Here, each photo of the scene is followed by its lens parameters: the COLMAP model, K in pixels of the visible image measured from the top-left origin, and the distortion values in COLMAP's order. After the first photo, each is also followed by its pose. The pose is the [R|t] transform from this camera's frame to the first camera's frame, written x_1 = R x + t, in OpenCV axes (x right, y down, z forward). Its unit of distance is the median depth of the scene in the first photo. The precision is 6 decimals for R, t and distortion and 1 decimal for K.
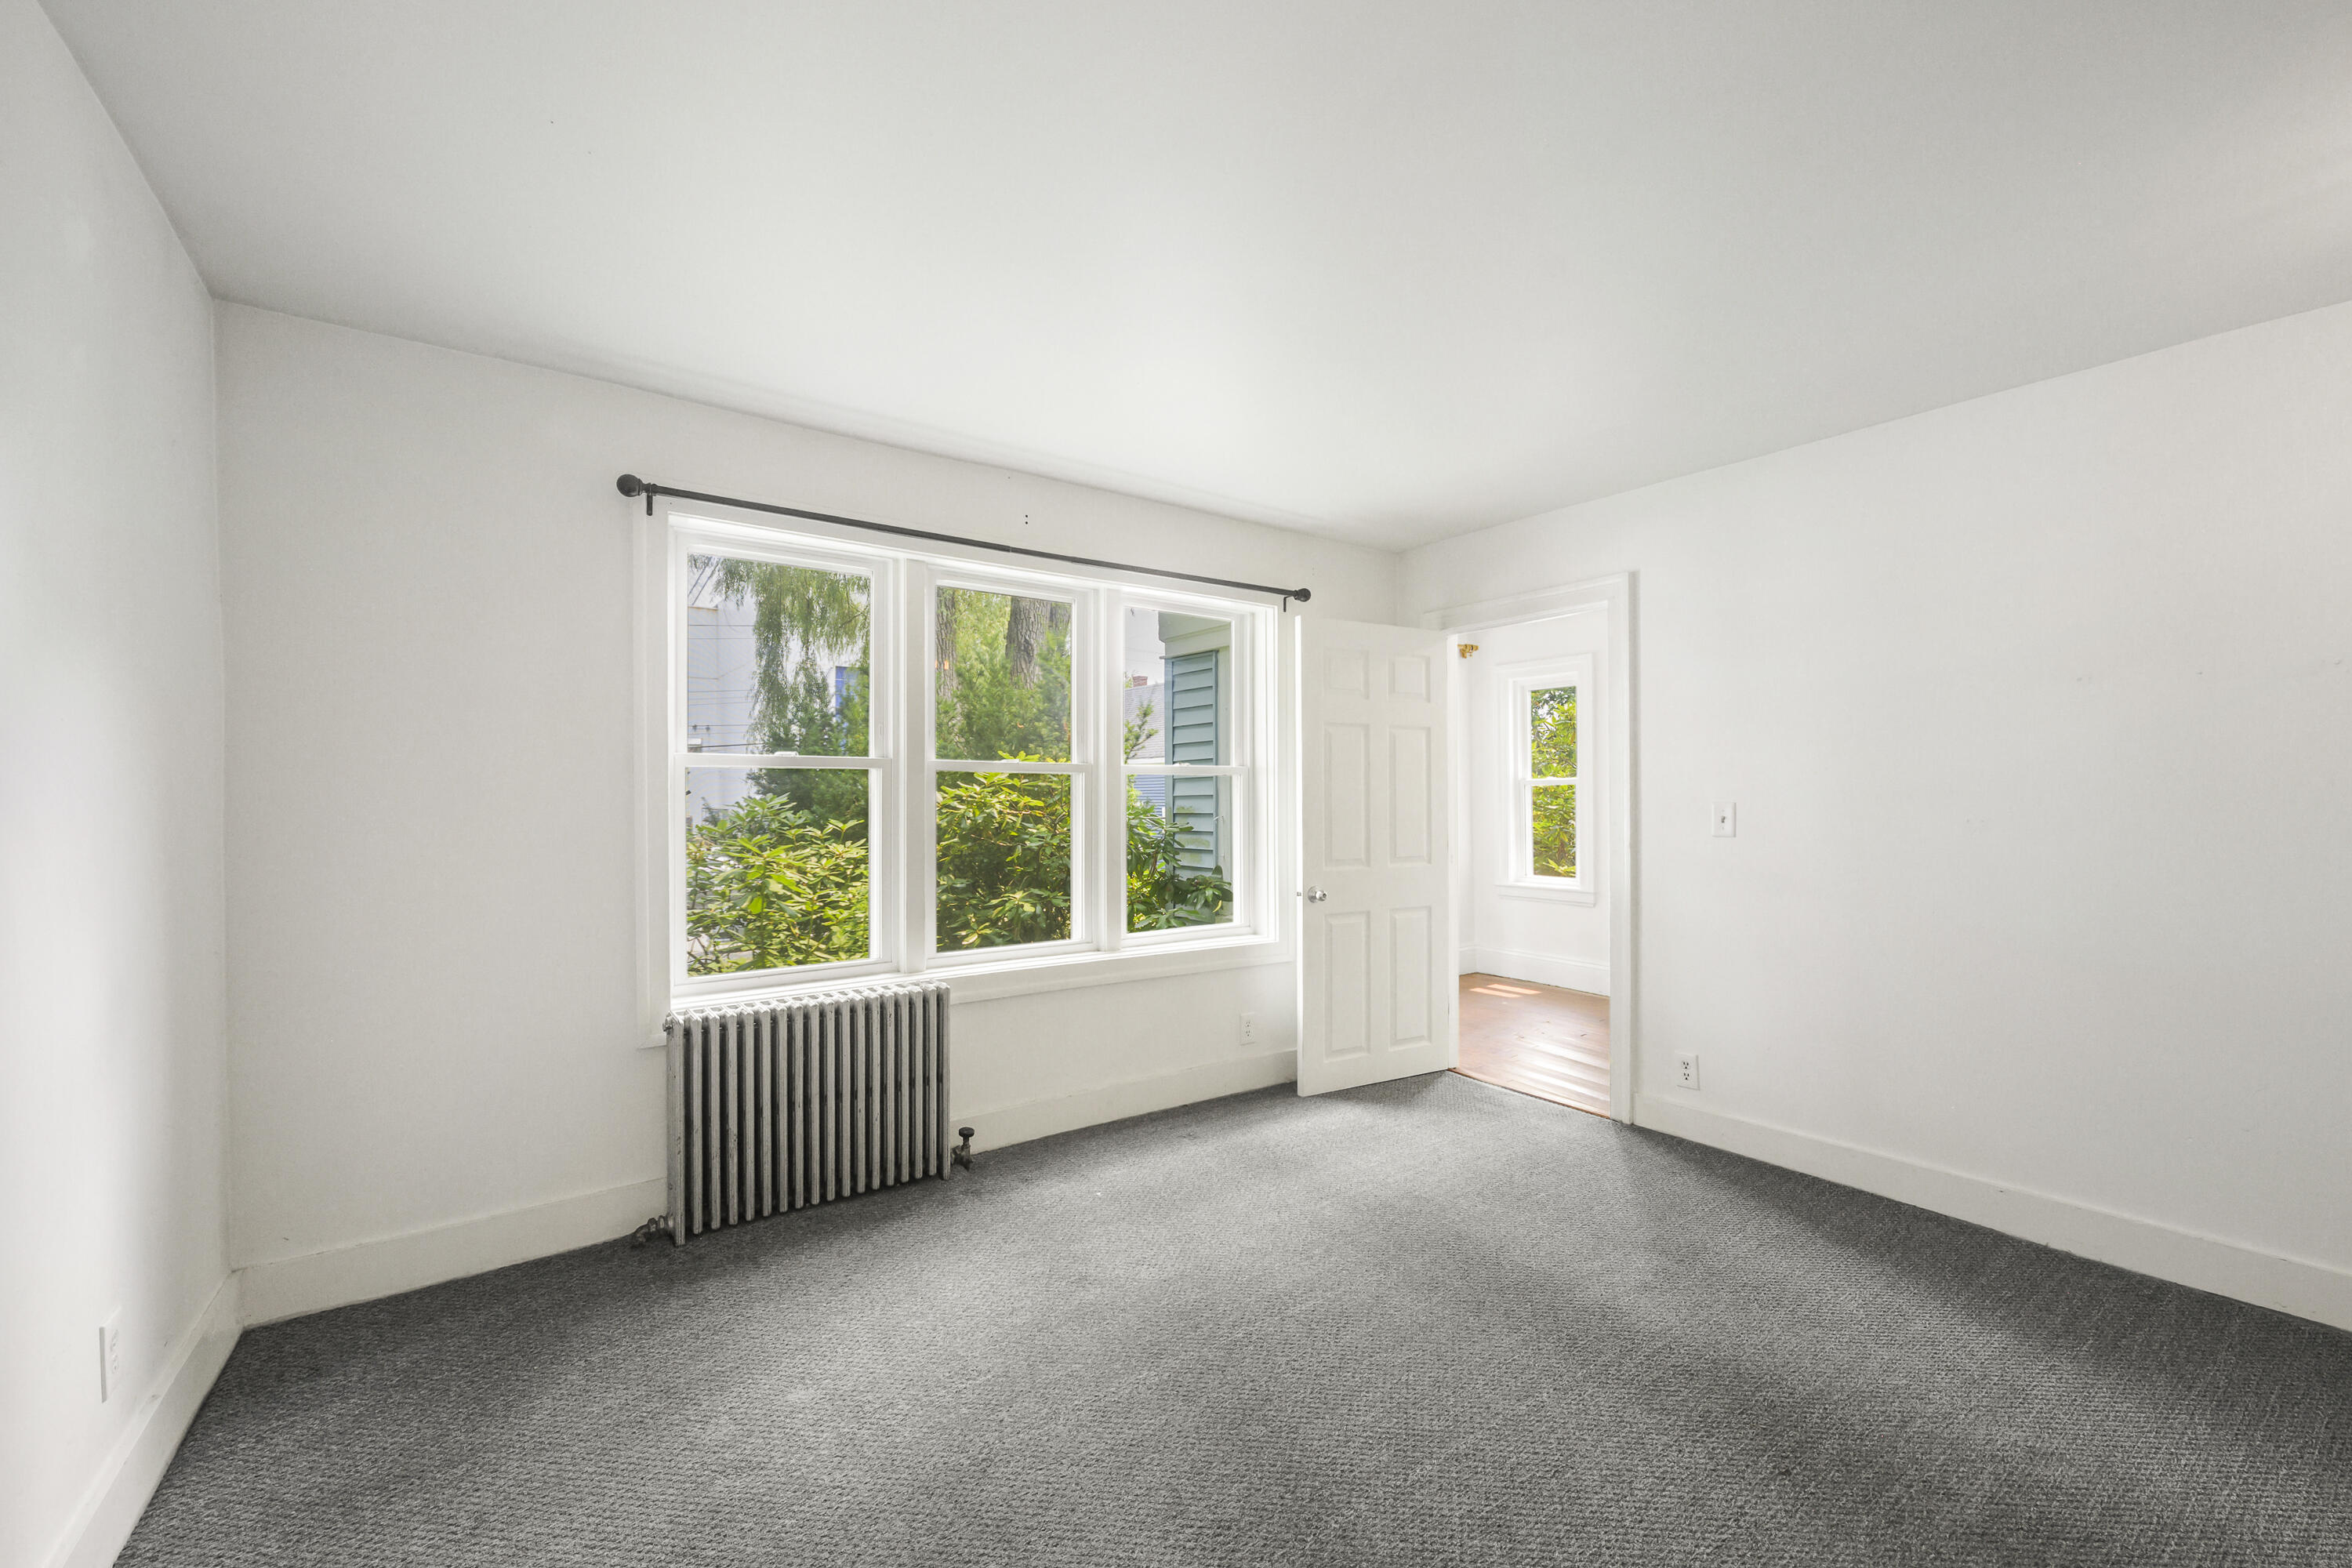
lens RADIAL K [[961.0, 0, 1174.7], [0, 961.0, 807.4], [0, 0, 1]] dist [0.001954, 0.000026]
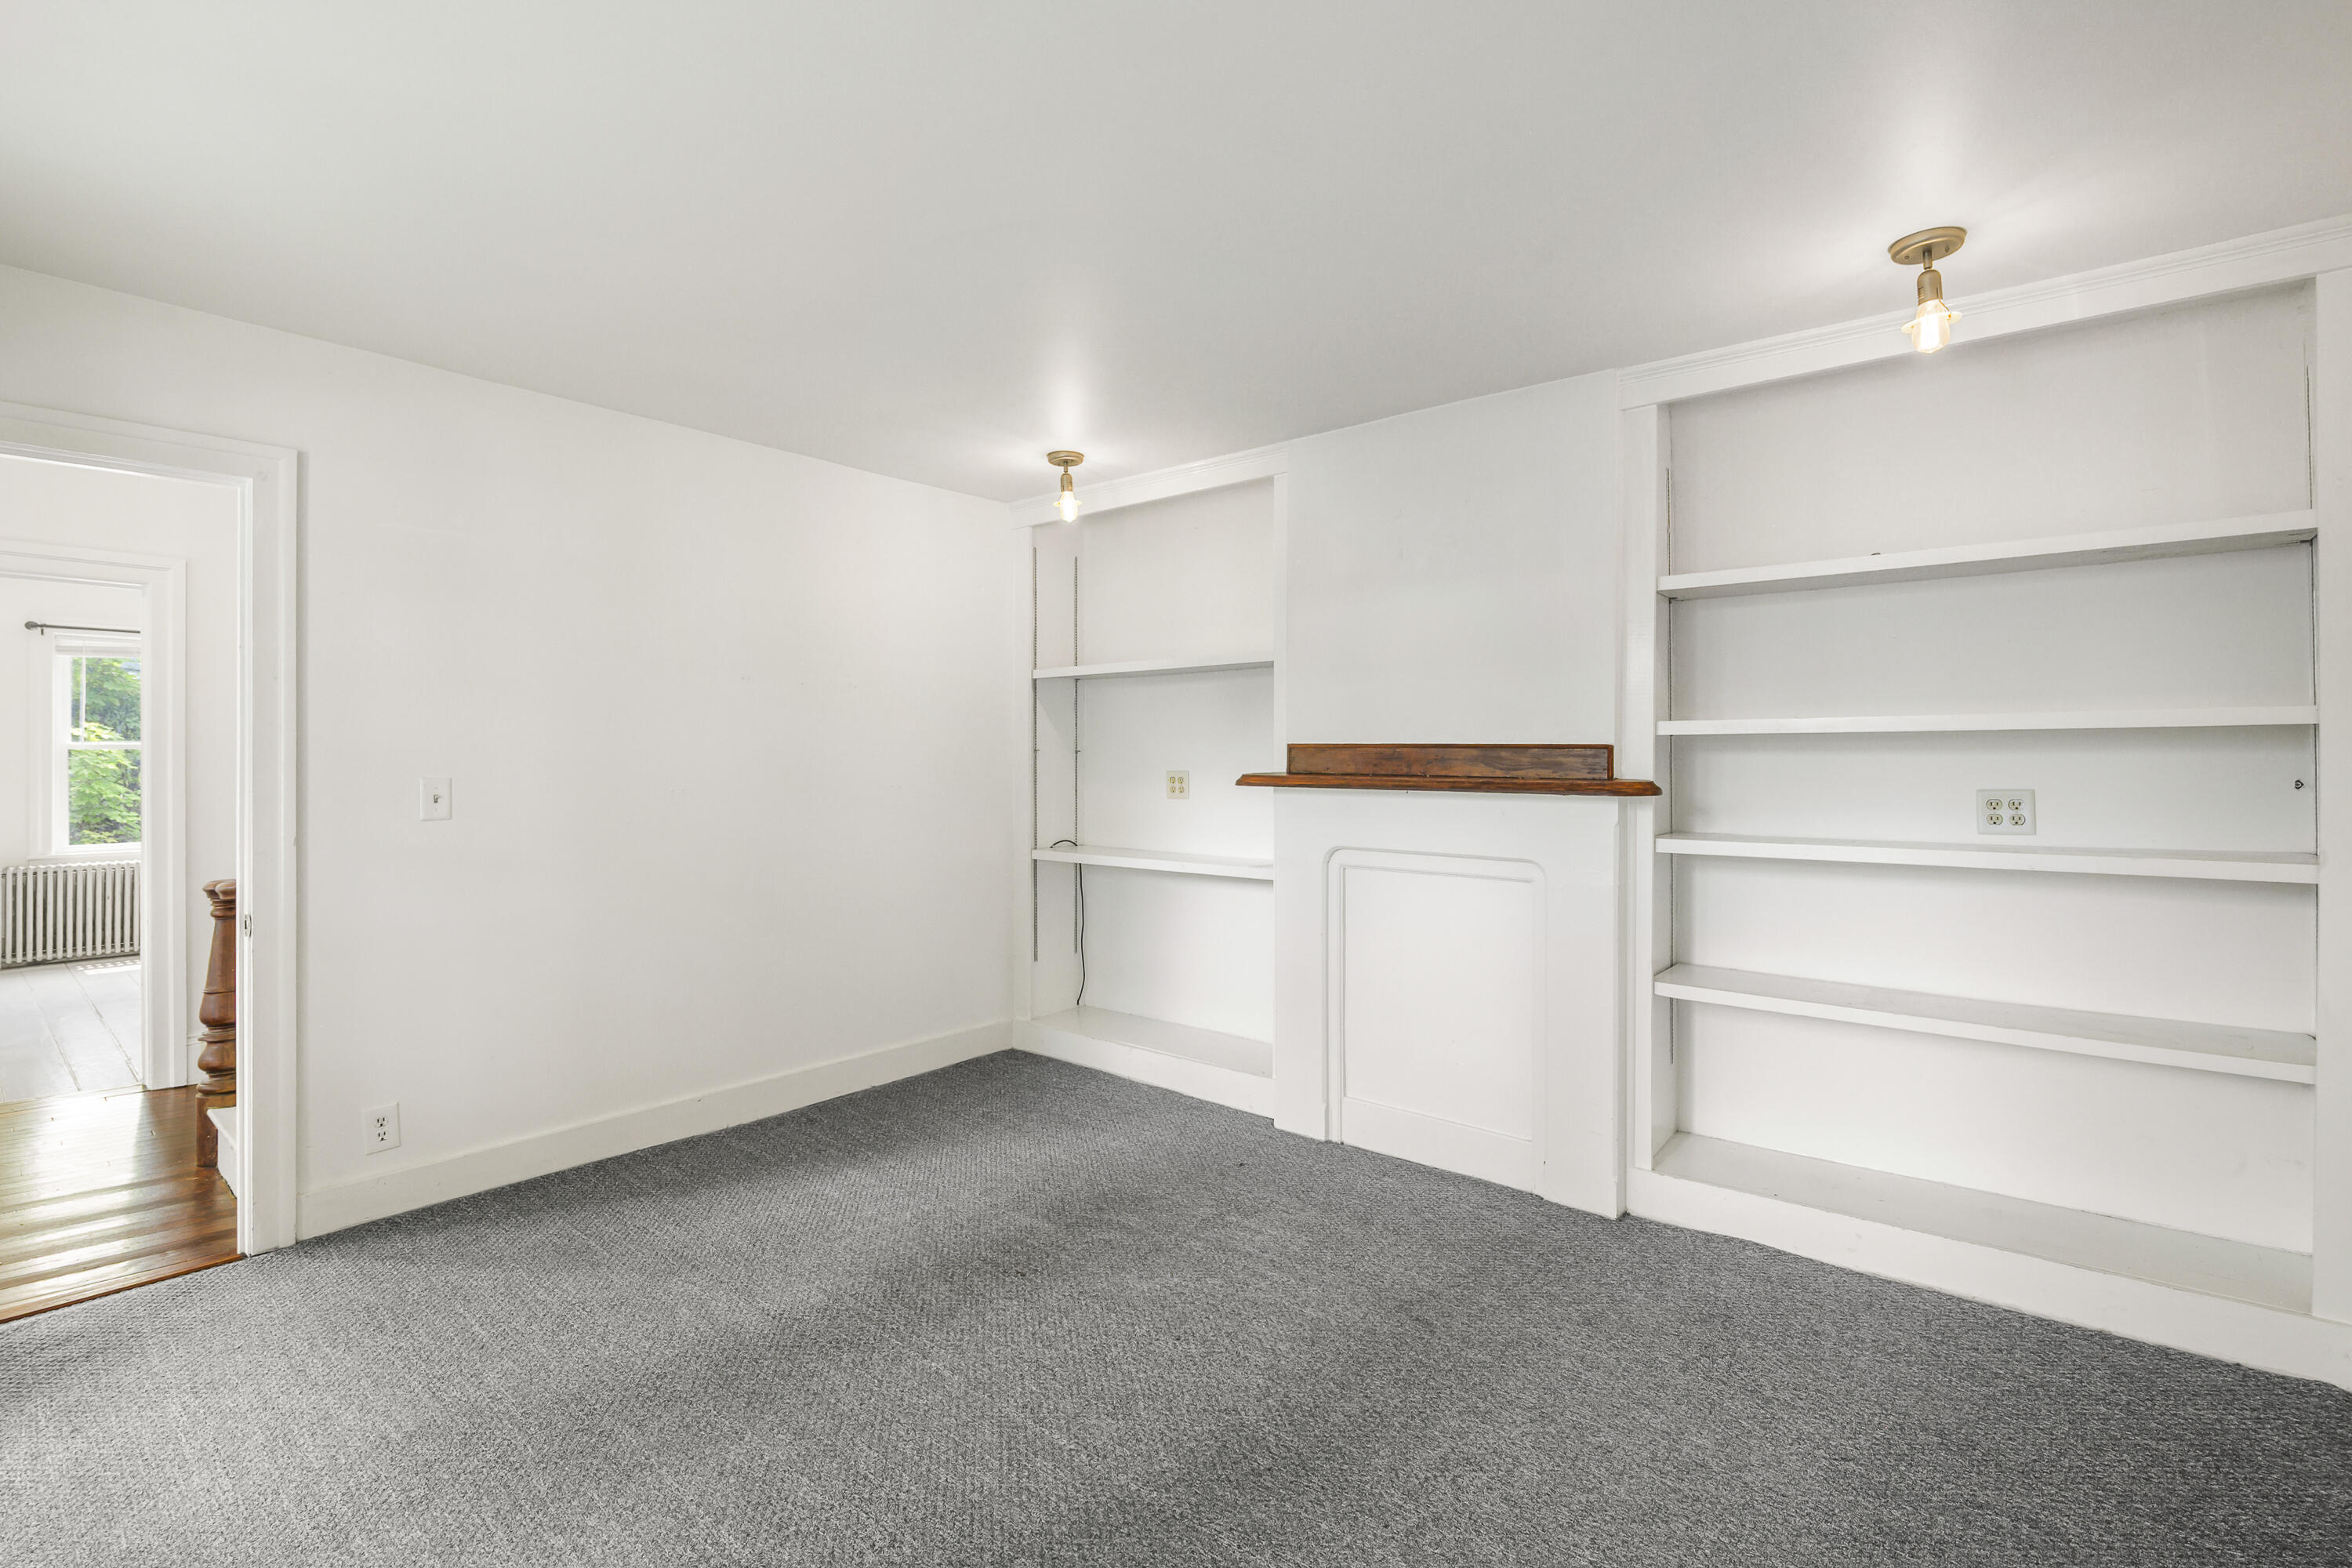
lens RADIAL K [[1082.5, 0, 1168.6], [0, 1082.5, 742.4], [0, 0, 1]] dist [-0.002736, -0.000734]
pose [[-0.272373, 0.013060, 0.962103, -0.530226], [-0.002282, 0.999896, -0.014219, -0.026848], [-0.962189, -0.006068, -0.272315, 0.705672]]
